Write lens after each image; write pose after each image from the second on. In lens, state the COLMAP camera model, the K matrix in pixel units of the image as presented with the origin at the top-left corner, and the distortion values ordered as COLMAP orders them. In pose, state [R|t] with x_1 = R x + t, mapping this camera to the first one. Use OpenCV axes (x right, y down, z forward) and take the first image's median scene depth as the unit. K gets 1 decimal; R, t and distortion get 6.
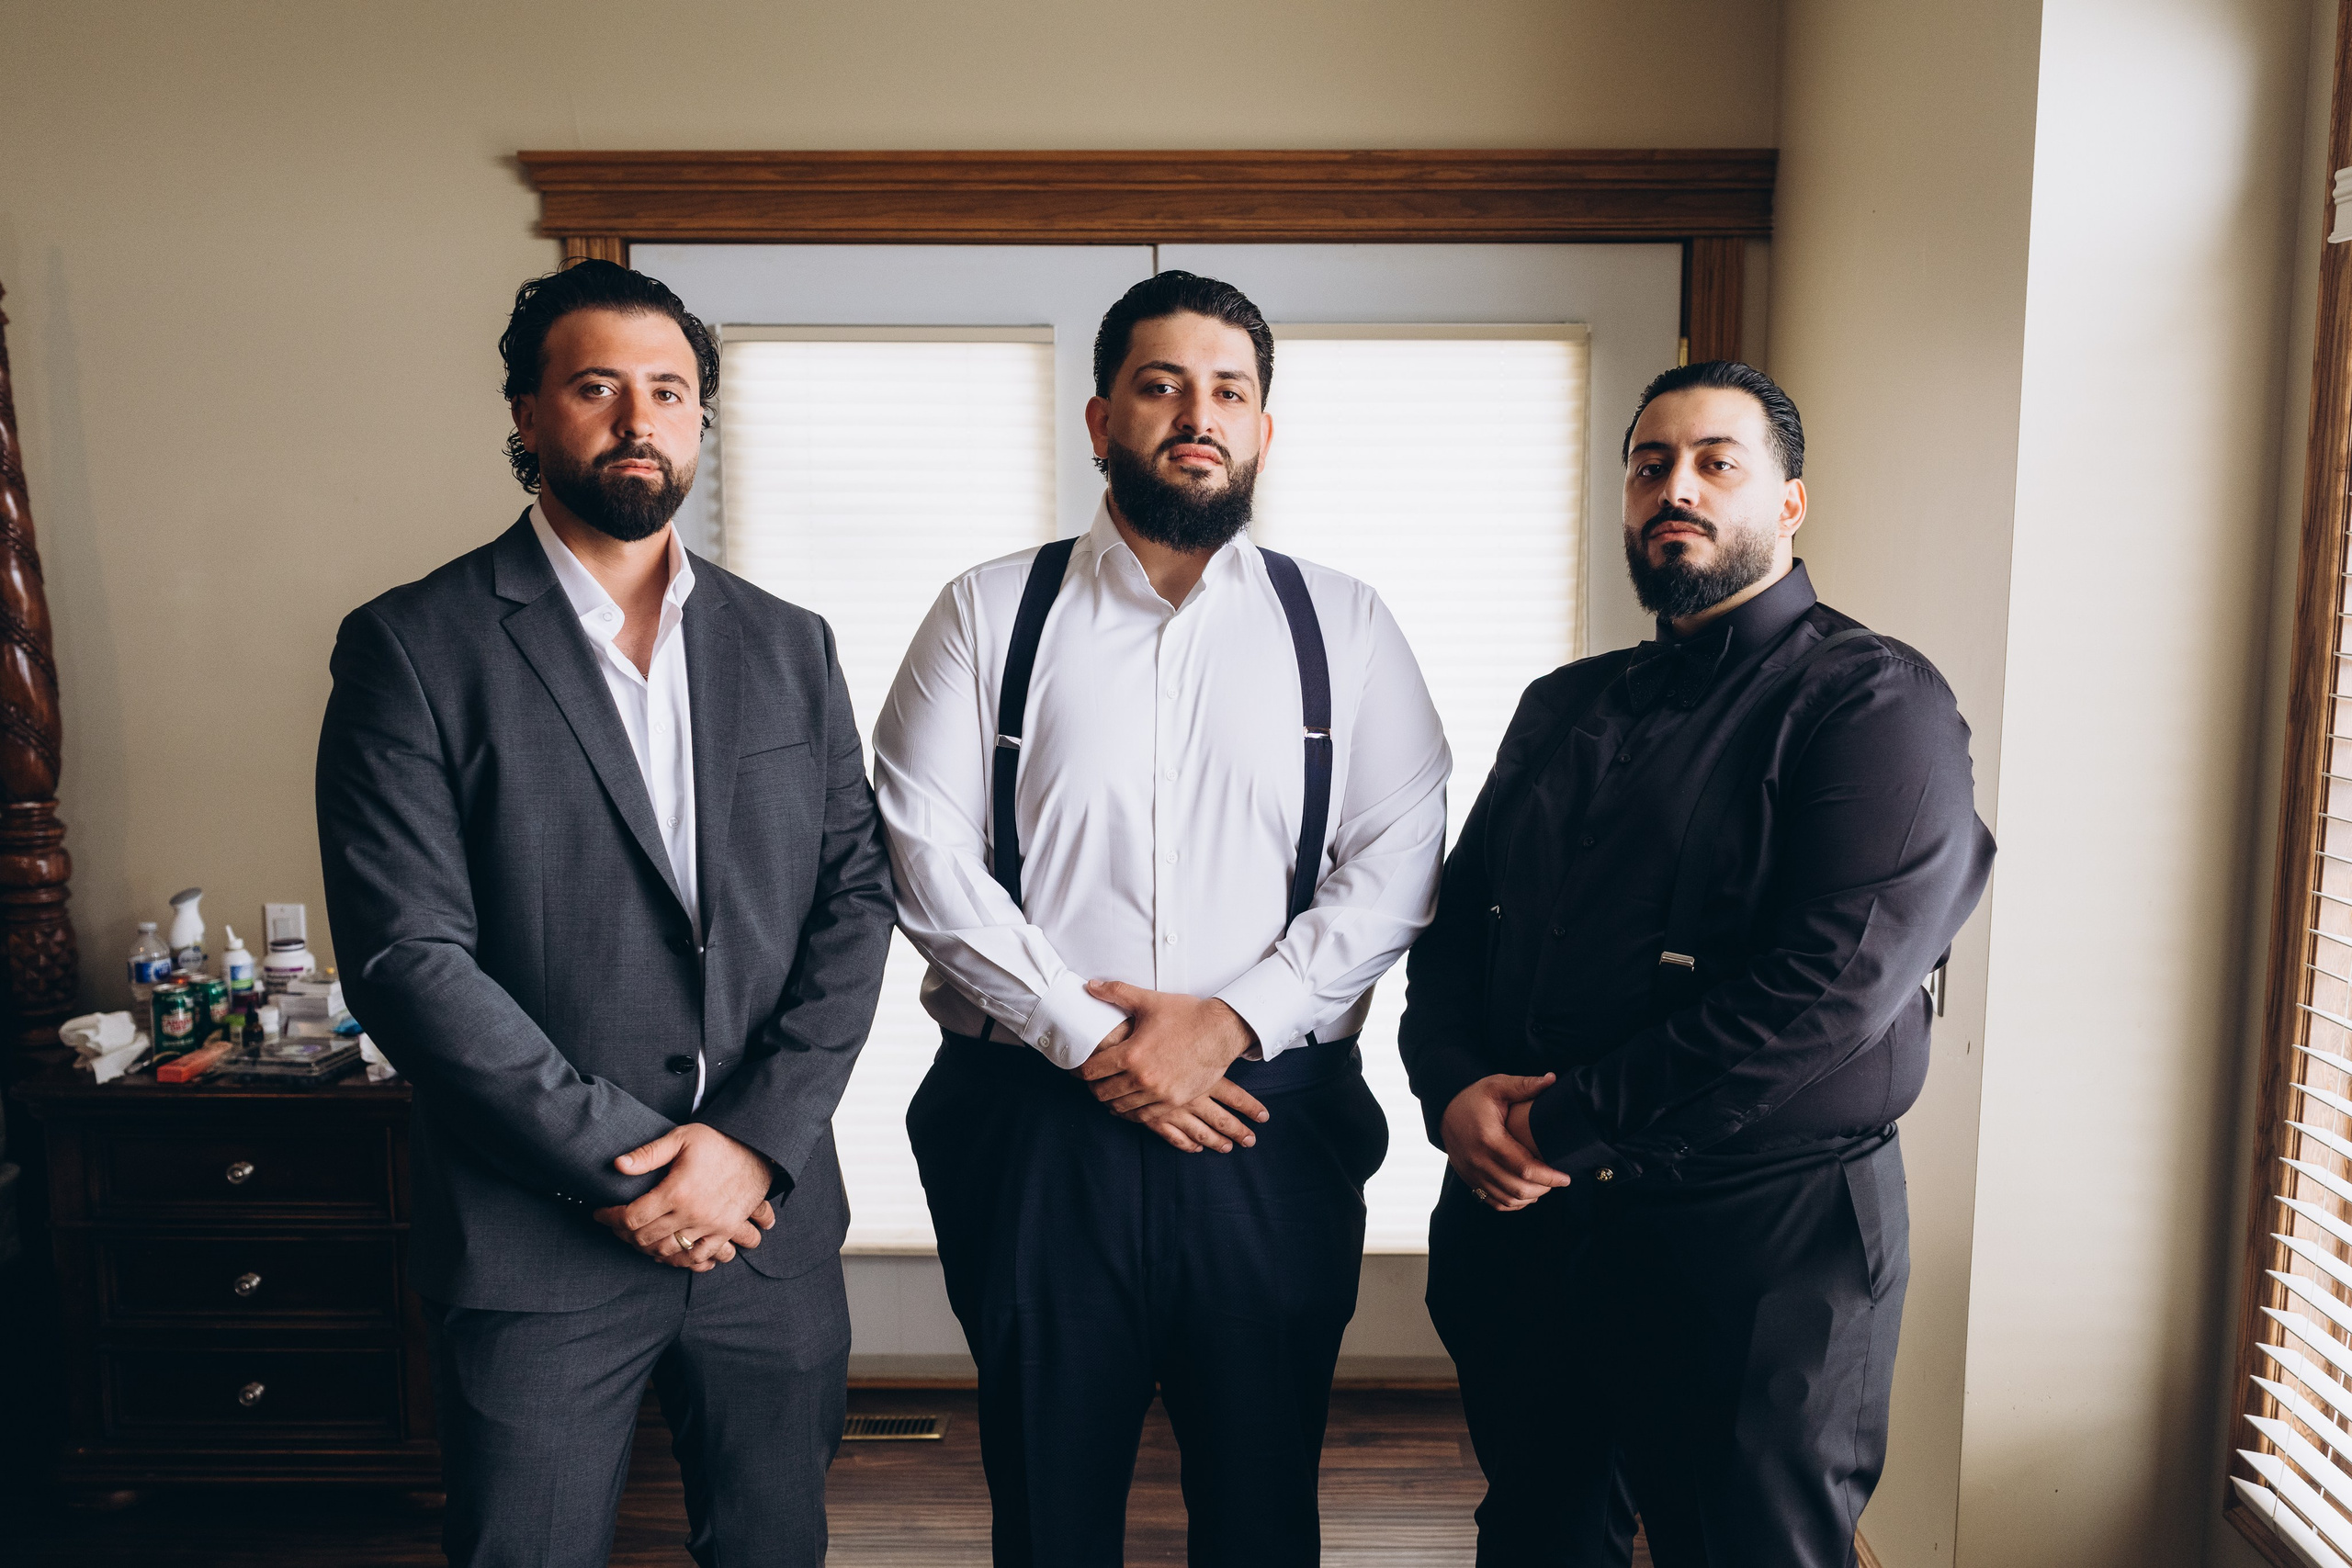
lens RADIAL K [[2065.8, 0, 1247.2], [0, 2065.8, 825.2], [0, 0, 1]] dist [0.001739, -0.009381]
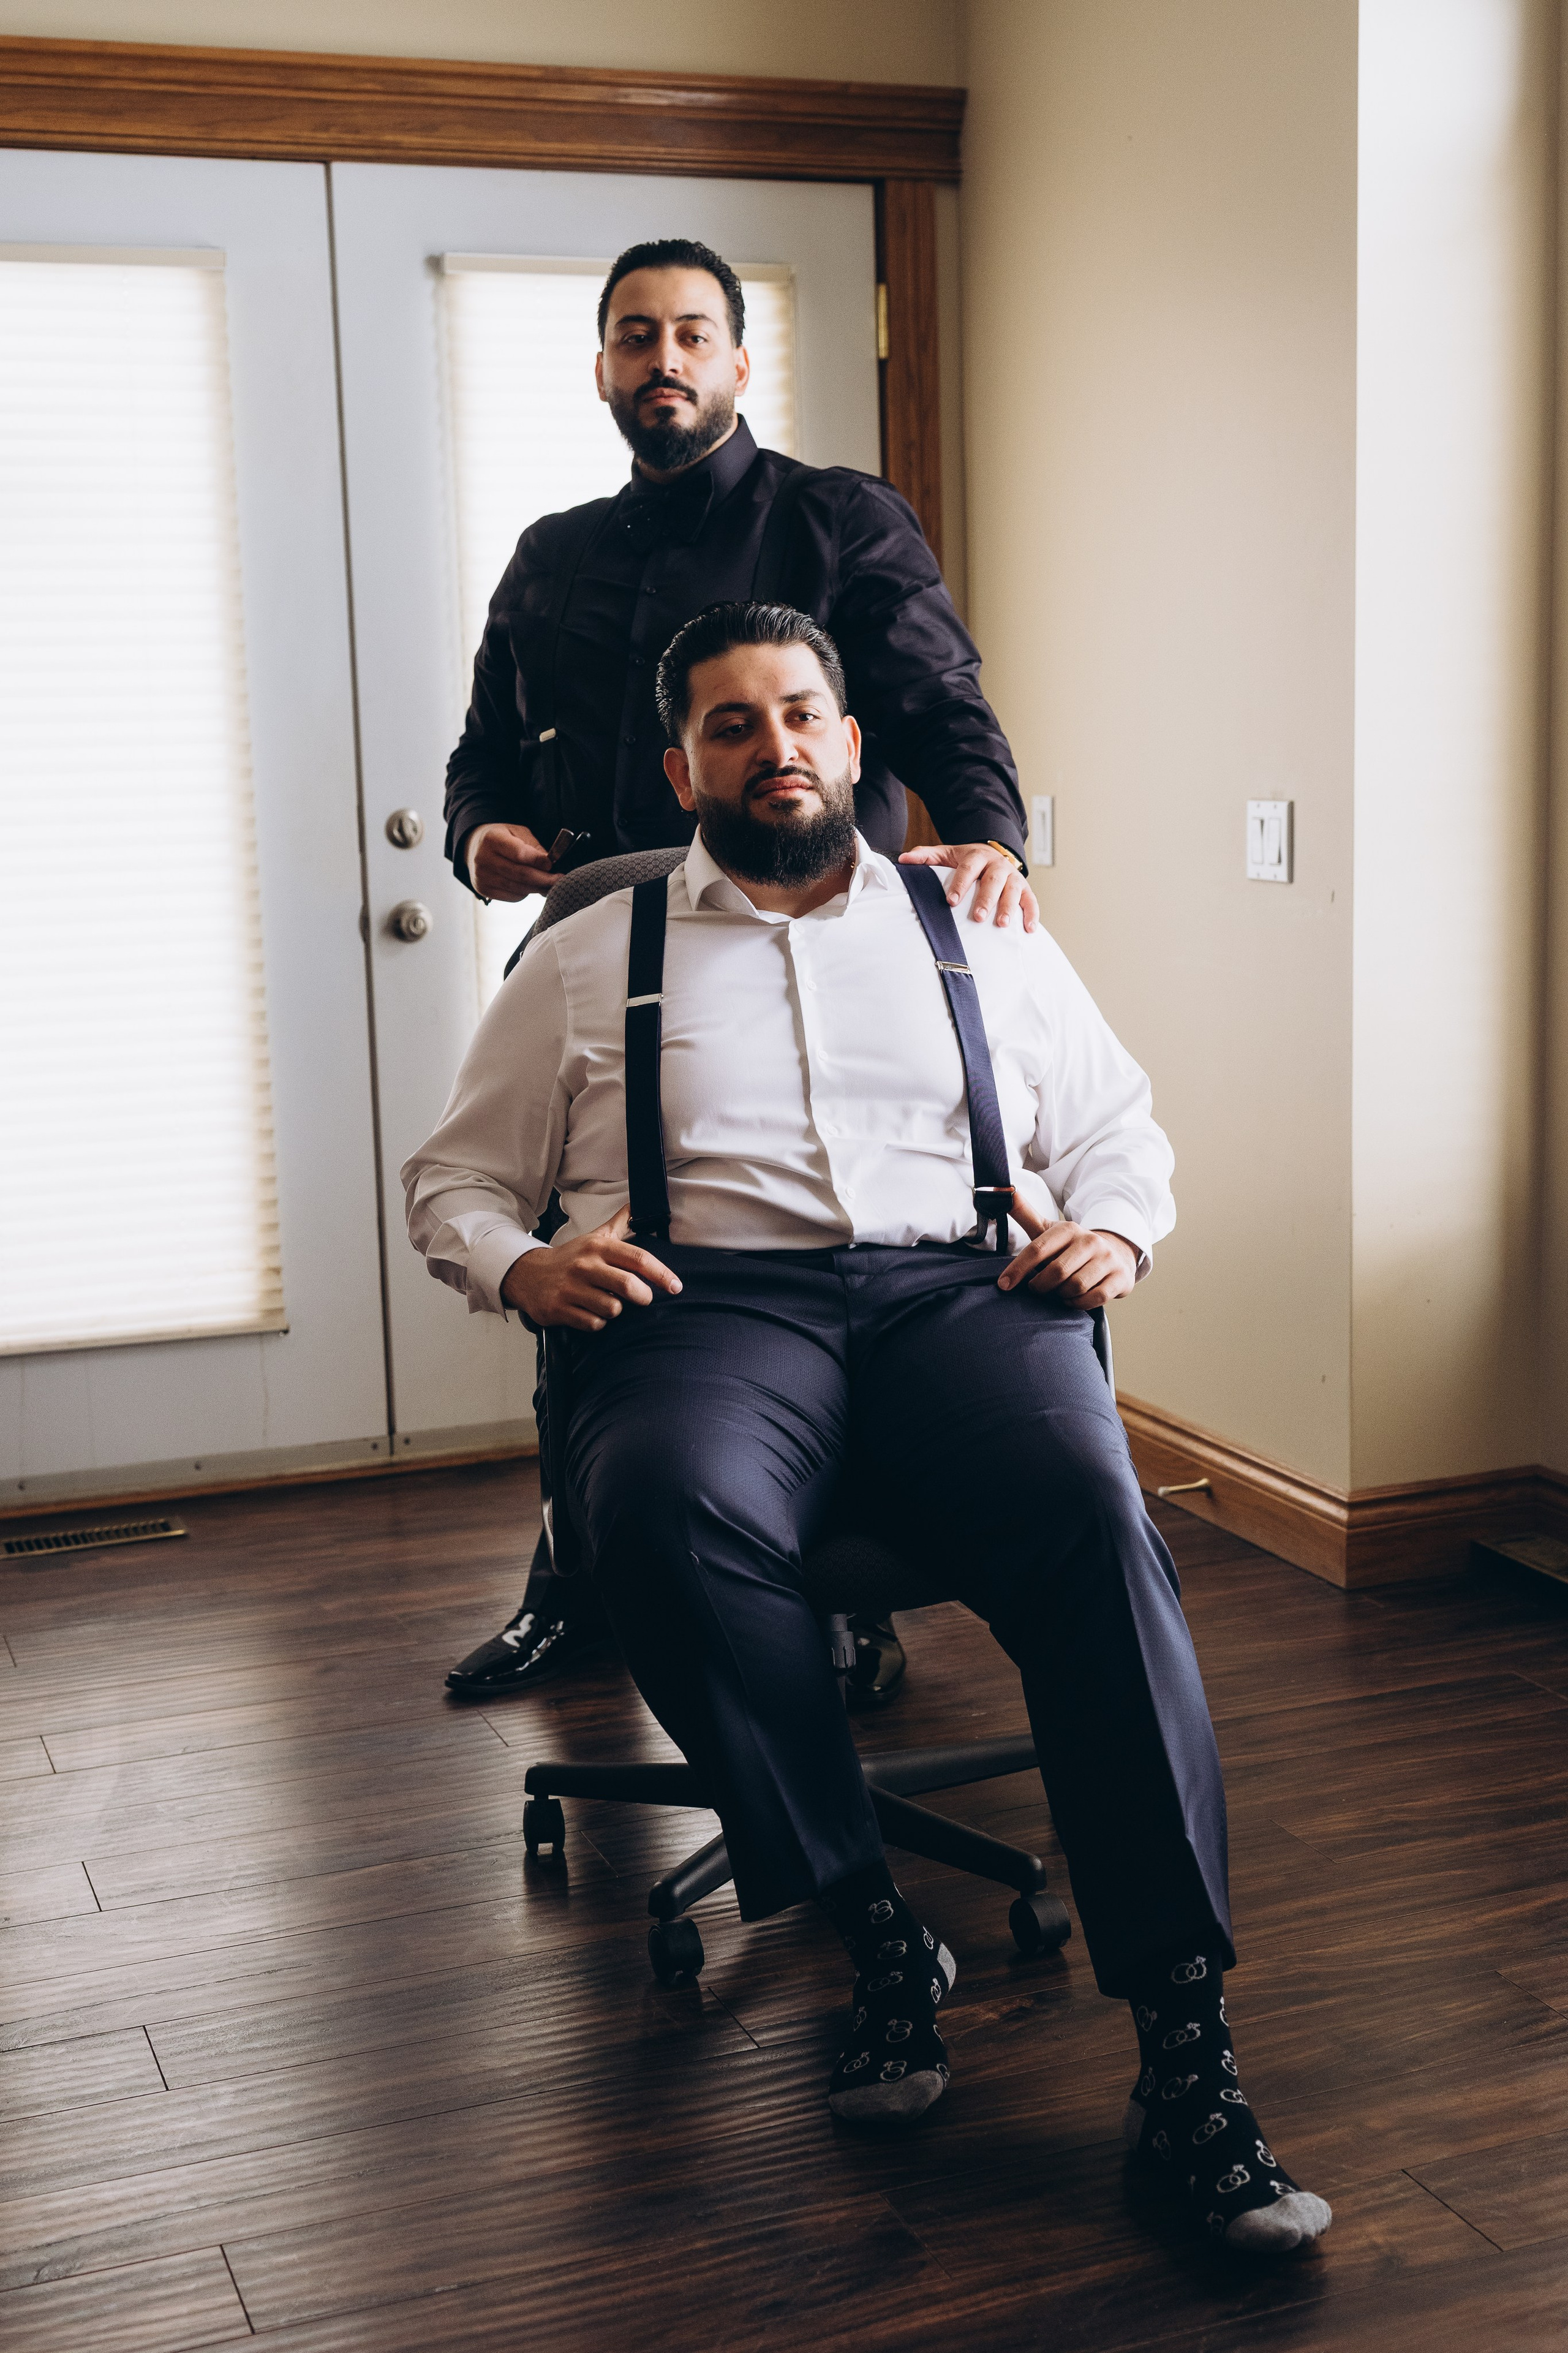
lens RADIAL K [[2819.9, 0, 784.8], [0, 2819.9, 1159.5], [0, 0, 1]] dist [0.012870, -0.044968]
pose [[0.931593, -0.081772, 0.354187, -0.331486], [0.079425, 0.996616, 0.021186, 0.138910], [-0.354720, 0.008395, 0.934935, -0.206012]]
